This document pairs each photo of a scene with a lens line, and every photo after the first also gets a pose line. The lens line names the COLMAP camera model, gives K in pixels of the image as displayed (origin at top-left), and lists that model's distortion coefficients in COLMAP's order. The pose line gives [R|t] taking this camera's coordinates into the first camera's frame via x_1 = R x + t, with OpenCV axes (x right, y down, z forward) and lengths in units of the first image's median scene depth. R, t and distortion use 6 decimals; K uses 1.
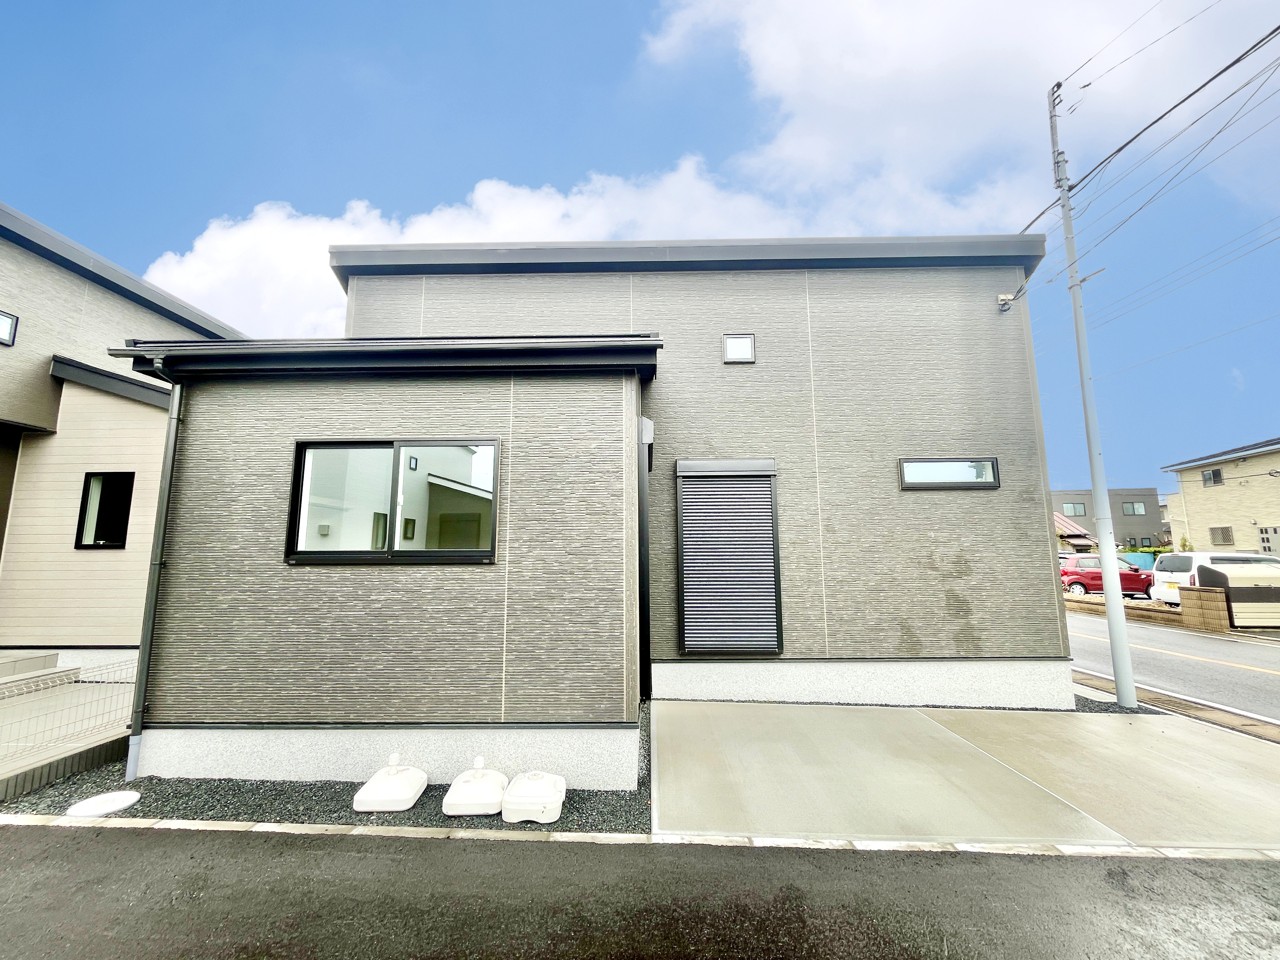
lens RADIAL K [[517.6, 0, 637.9], [0, 517.6, 479.9], [0, 0, 1]] dist [-0.002088, -0.000072]
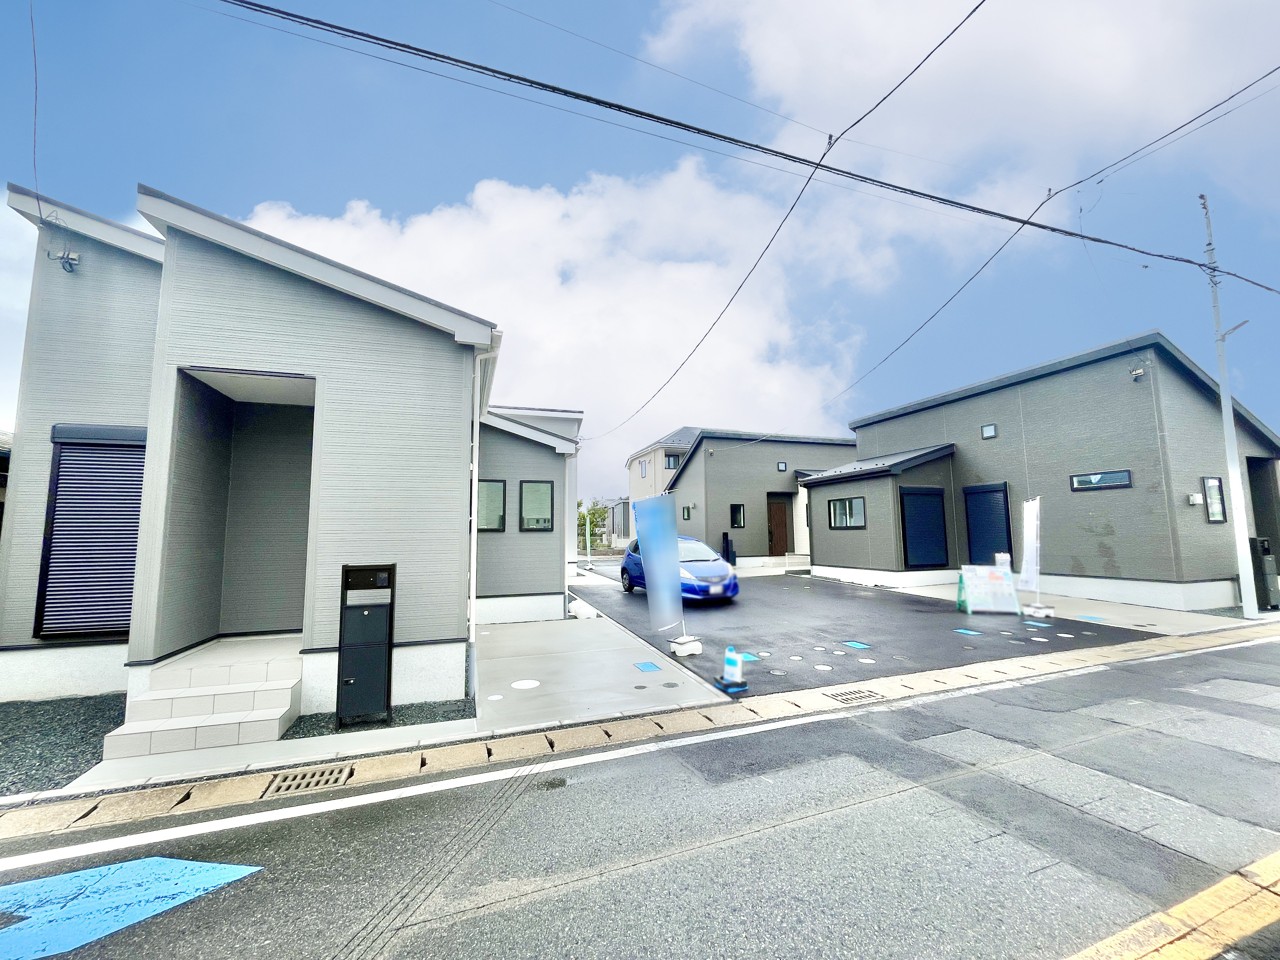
lens RADIAL K [[517.6, 0, 640.6], [0, 517.6, 480.8], [0, 0, 1]] dist [-0.002088, -0.000072]
pose [[0.341315, -0.095705, -0.935064, 2.723551], [0.140225, 0.988855, -0.050027, -0.232565], [0.929431, -0.114044, 0.350931, -1.834179]]
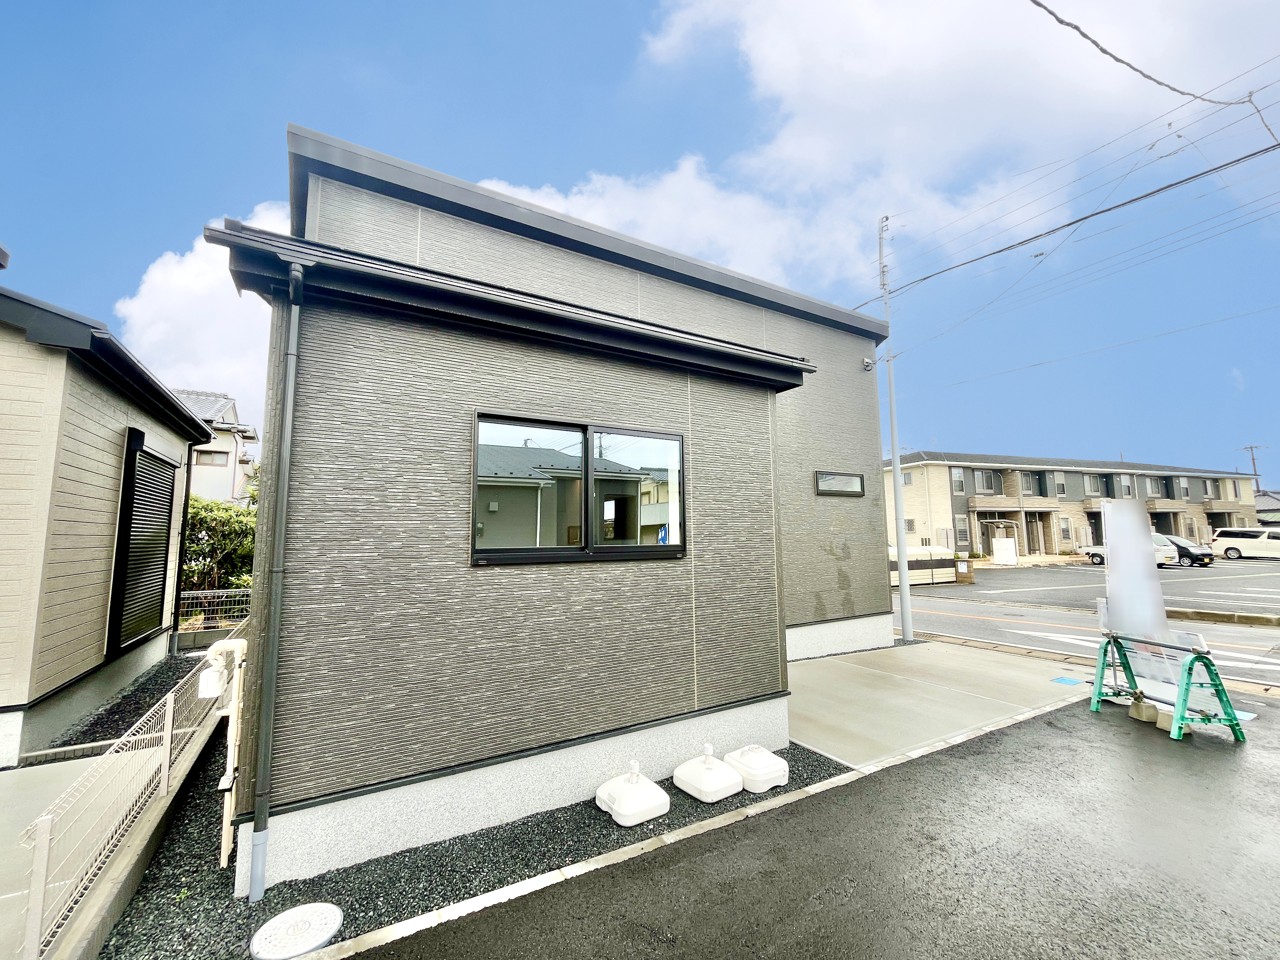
lens RADIAL K [[517.6, 0, 639.0], [0, 517.6, 480.0], [0, 0, 1]] dist [-0.002088, -0.000072]
pose [[0.848860, 0.054877, 0.525762, -0.864268], [-0.067522, 0.997706, 0.004879, 0.009759], [-0.524288, -0.039642, 0.850618, 0.182845]]
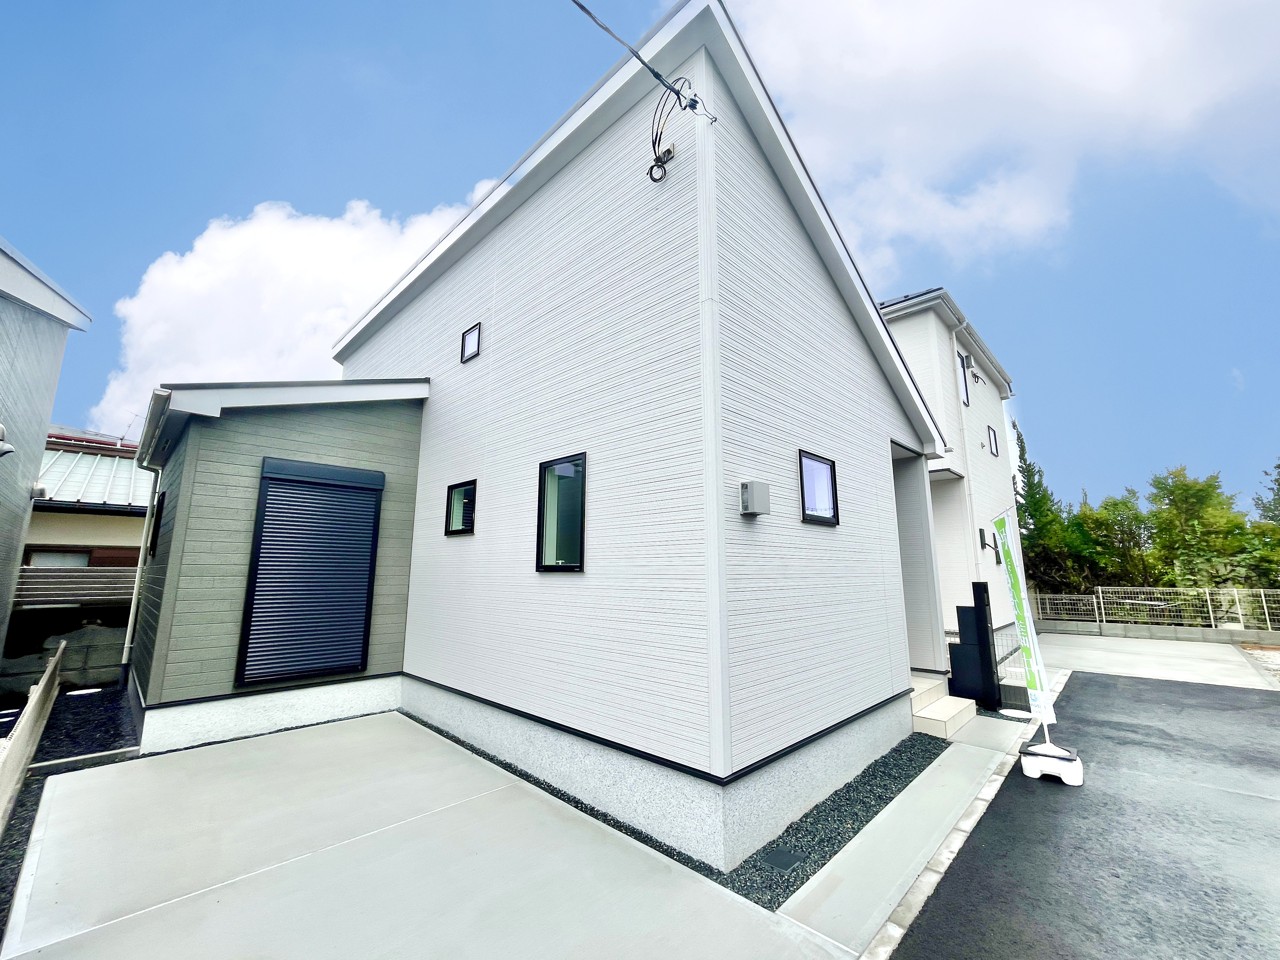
lens RADIAL K [[517.6, 0, 642.4], [0, 517.6, 478.3], [0, 0, 1]] dist [-0.002088, -0.000072]
pose [[-0.680237, -0.124577, -0.722329, -1.040937], [0.105726, 0.958471, -0.264868, -0.066150], [0.725327, -0.256542, -0.638816, -0.375057]]
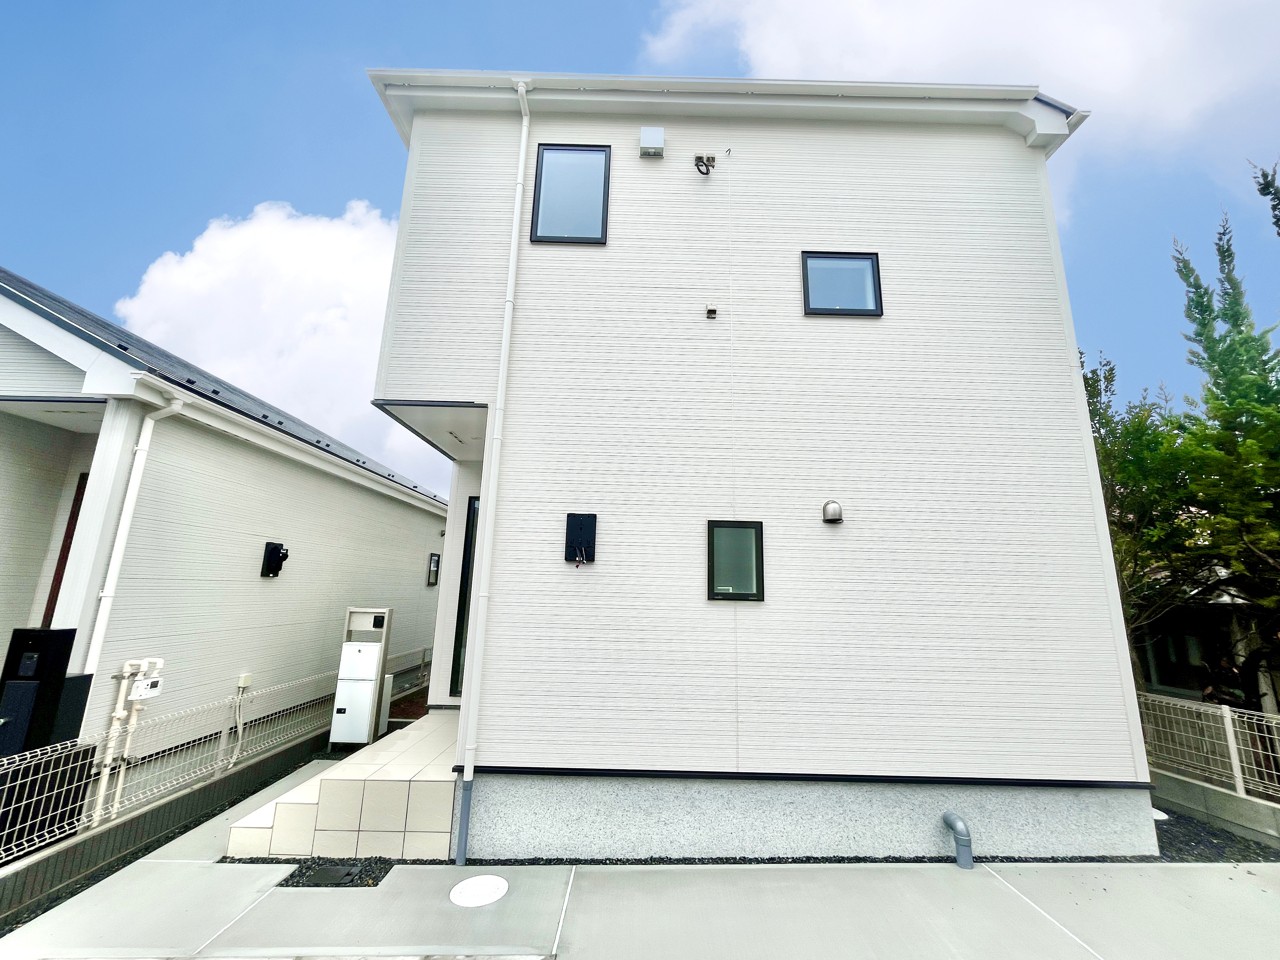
lens RADIAL K [[517.6, 0, 646.9], [0, 517.6, 482.5], [0, 0, 1]] dist [-0.002088, -0.000072]
pose [[-0.999478, -0.027835, -0.016386, -3.758277], [-0.020538, 0.939208, -0.342734, -0.023364], [0.024930, -0.342218, -0.939290, 0.109737]]
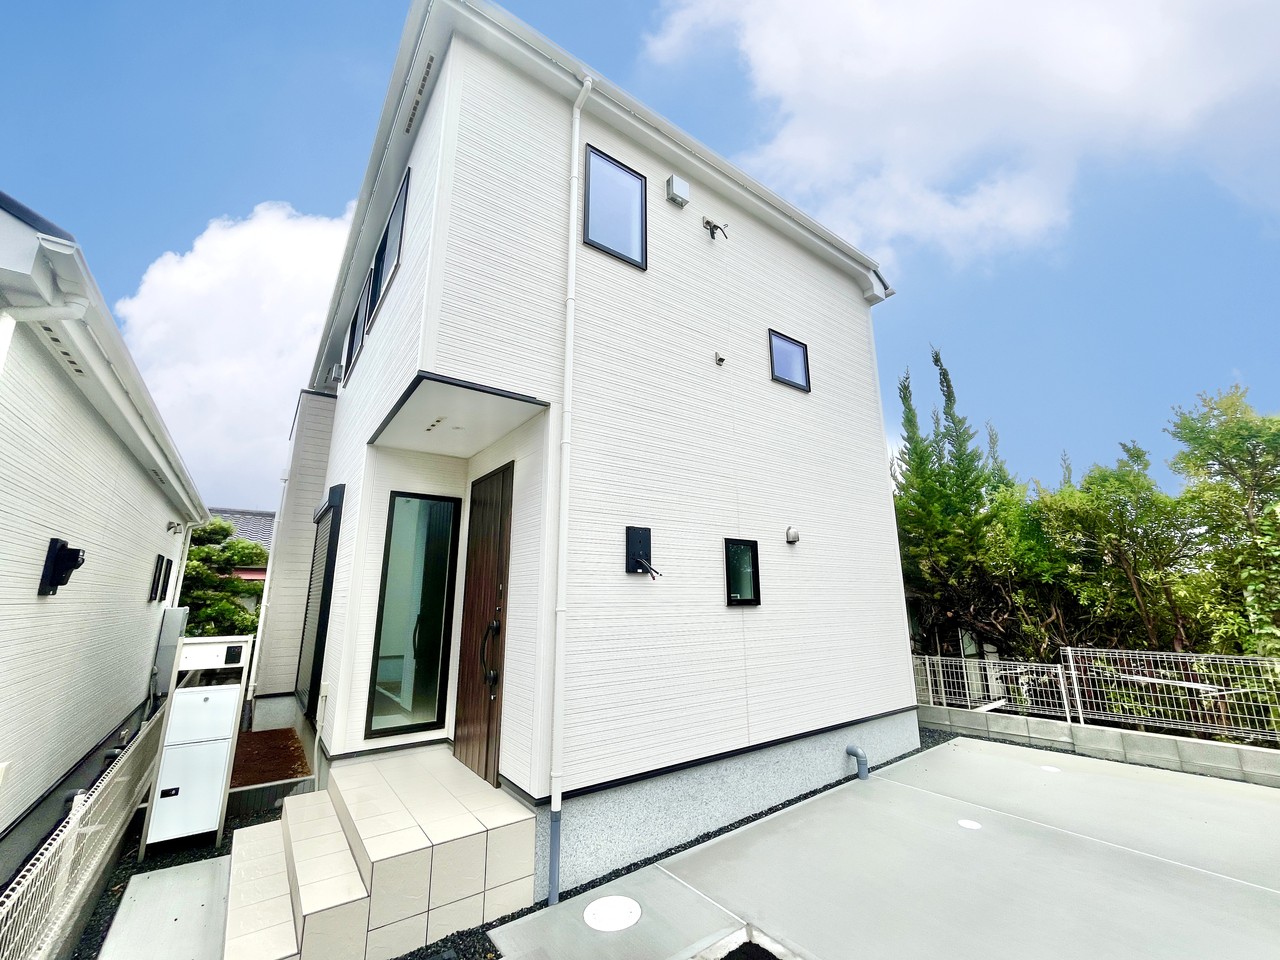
lens RADIAL K [[517.6, 0, 637.6], [0, 517.6, 480.5], [0, 0, 1]] dist [-0.002088, -0.000072]
pose [[-0.797269, -0.129077, -0.589662, -3.076167], [0.089921, 0.940572, -0.327473, -0.052321], [0.596889, -0.314107, -0.738282, -0.045159]]
